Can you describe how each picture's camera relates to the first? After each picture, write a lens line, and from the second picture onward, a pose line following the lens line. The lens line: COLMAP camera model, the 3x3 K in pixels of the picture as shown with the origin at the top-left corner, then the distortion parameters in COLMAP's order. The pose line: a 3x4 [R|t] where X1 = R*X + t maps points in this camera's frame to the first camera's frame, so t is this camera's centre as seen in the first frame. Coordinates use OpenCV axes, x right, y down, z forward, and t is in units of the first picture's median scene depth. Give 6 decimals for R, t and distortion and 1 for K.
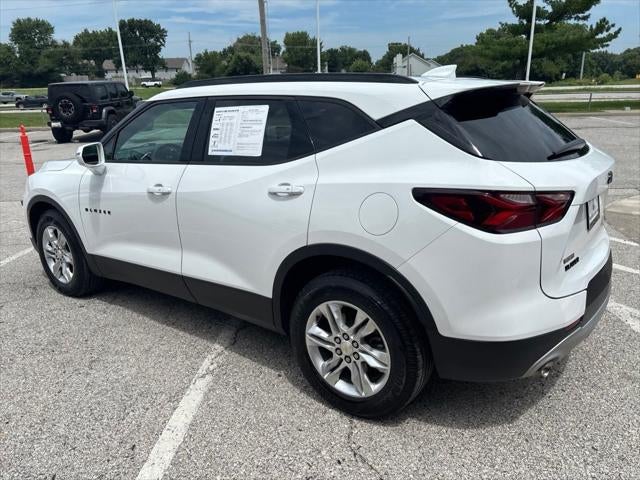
lens RADIAL K [[484.4, 0, 320.5], [0, 484.4, 251.0], [0, 0, 1]] dist [0.048319, -0.060839]
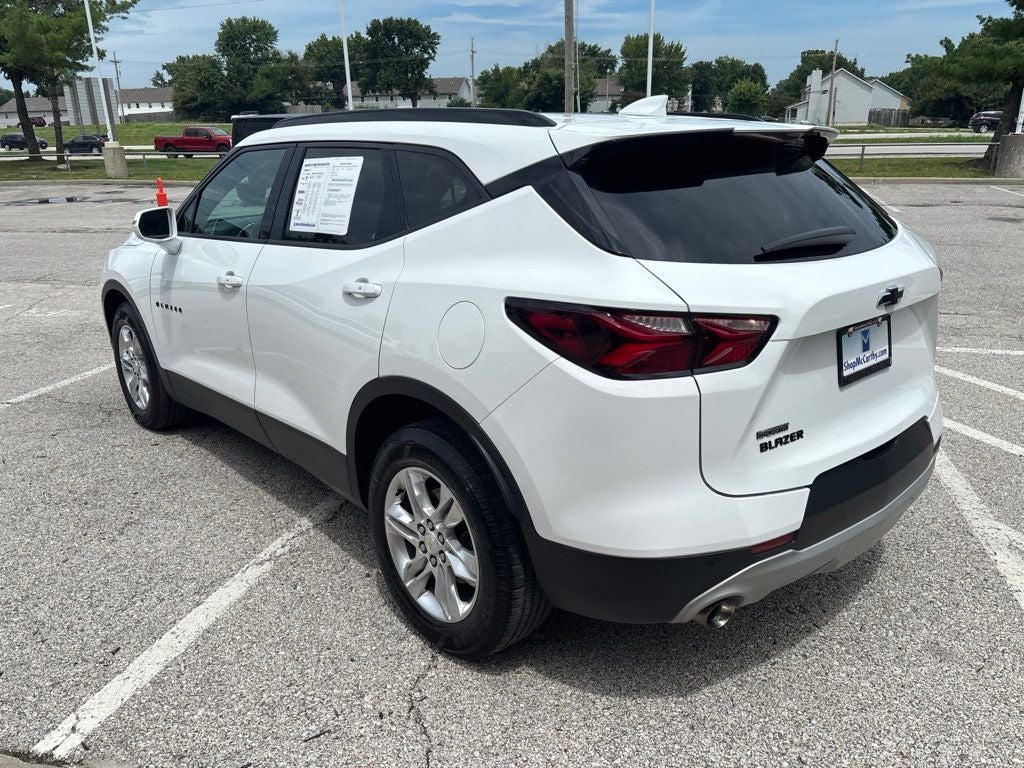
lens RADIAL K [[775.9, 0, 510.3], [0, 775.9, 400.6], [0, 0, 1]] dist [0.045241, -0.051336]
pose [[0.979325, 0.077044, -0.187046, 0.278904], [-0.074136, 0.996994, 0.022500, -0.013781], [0.188217, -0.008168, 0.982093, 0.016696]]
